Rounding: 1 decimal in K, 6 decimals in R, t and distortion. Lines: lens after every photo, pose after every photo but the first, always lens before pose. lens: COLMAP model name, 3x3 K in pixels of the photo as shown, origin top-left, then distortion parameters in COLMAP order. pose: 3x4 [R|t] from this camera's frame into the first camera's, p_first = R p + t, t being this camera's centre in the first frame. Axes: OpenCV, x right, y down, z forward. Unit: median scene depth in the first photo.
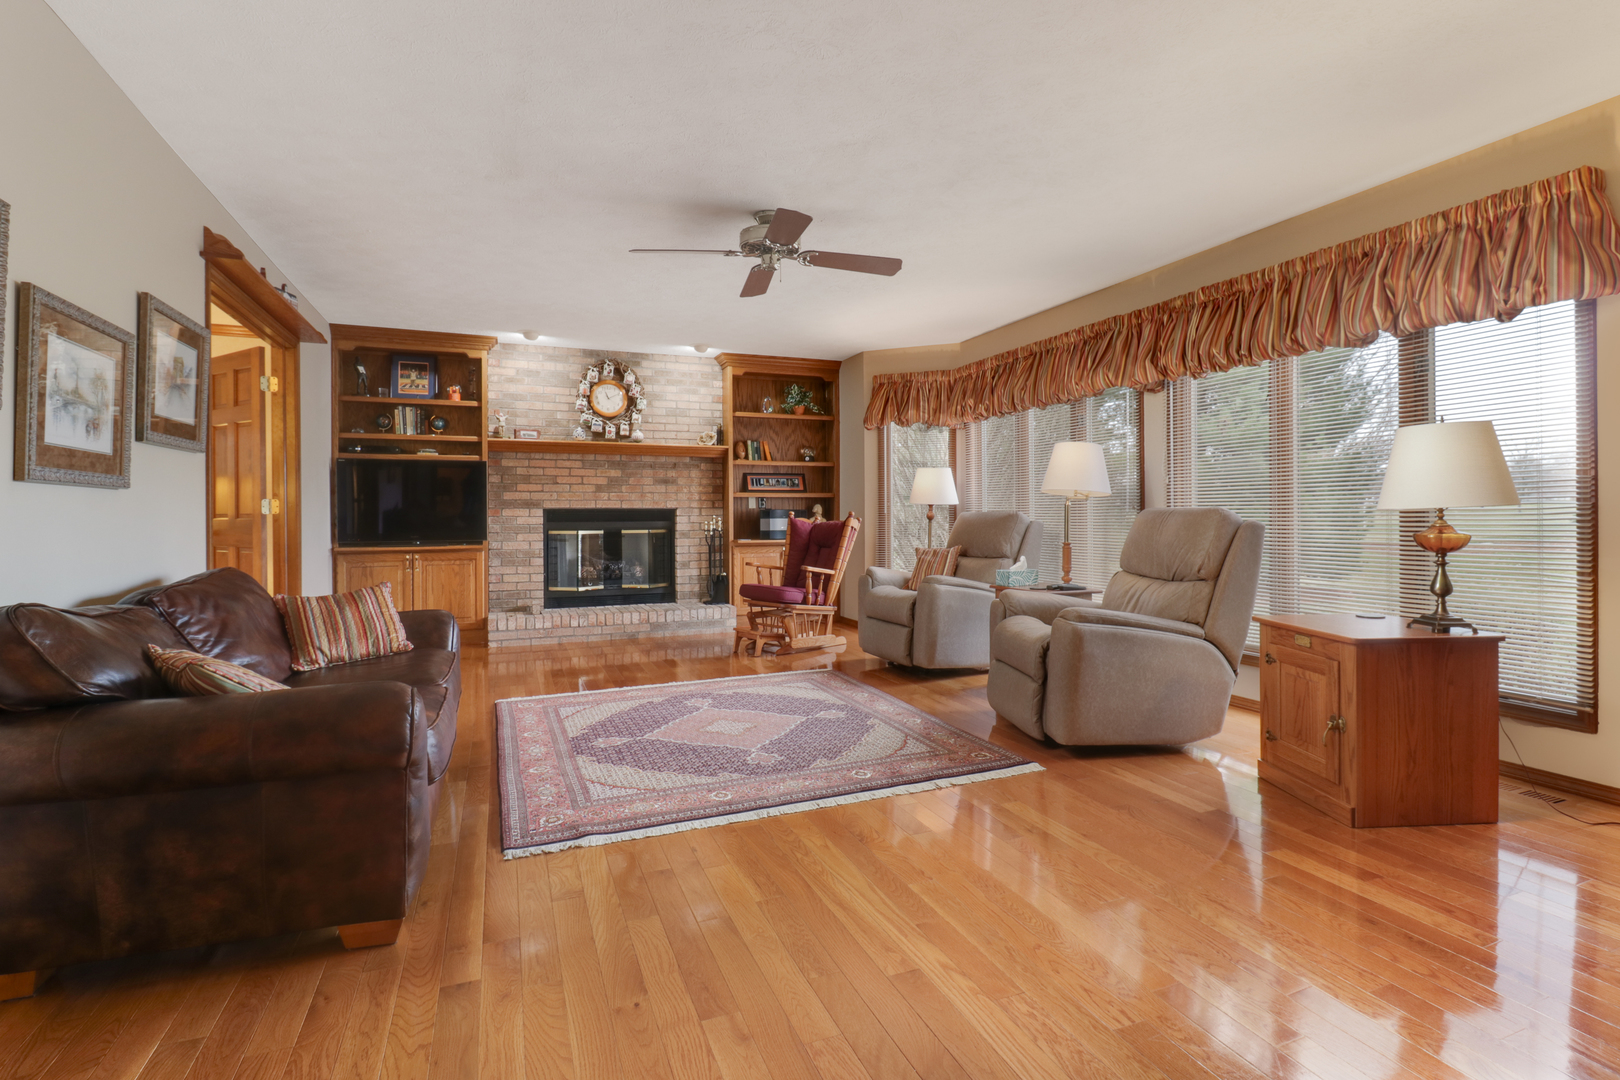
lens RADIAL K [[817.1, 0, 836.1], [0, 817.1, 518.2], [0, 0, 1]] dist [0.000311, 0.000089]
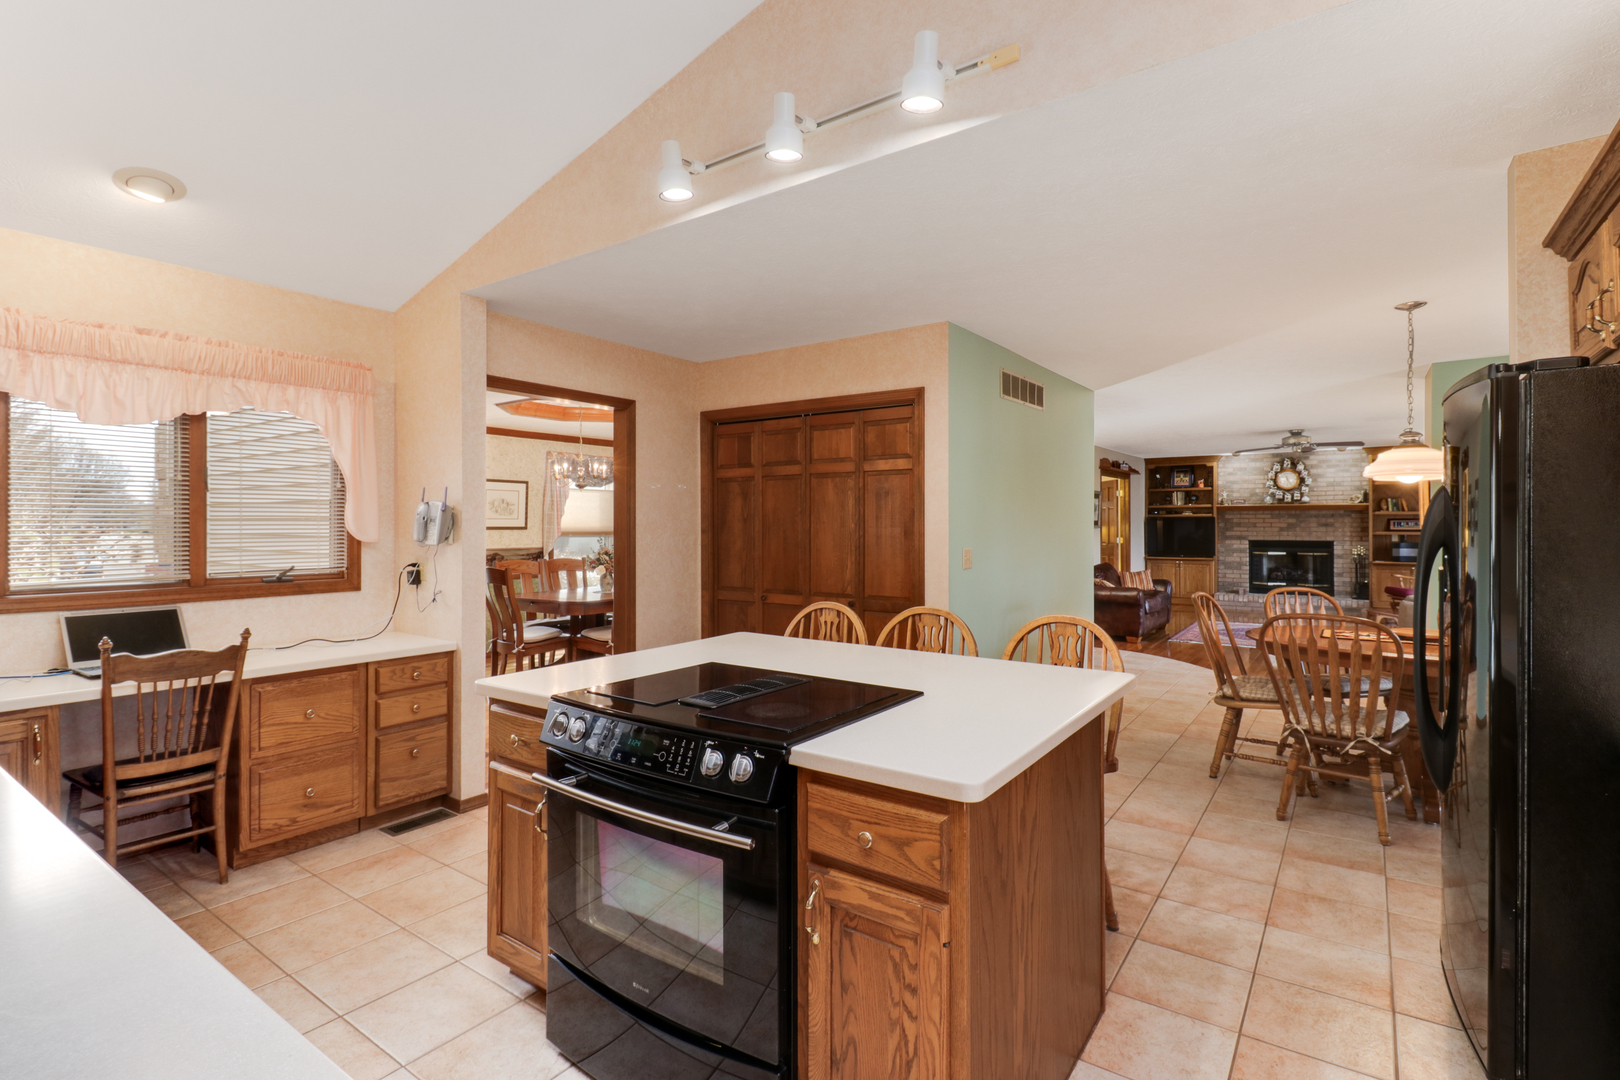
lens RADIAL K [[777.9, 0, 809.7], [0, 777.9, 521.2], [0, 0, 1]] dist [-0.002362, -0.000640]
pose [[0.541672, 0.001524, -0.840588, 0.596663], [-0.006103, 0.999979, -0.002119, -0.044834], [0.840568, 0.006278, 0.541670, -0.819496]]
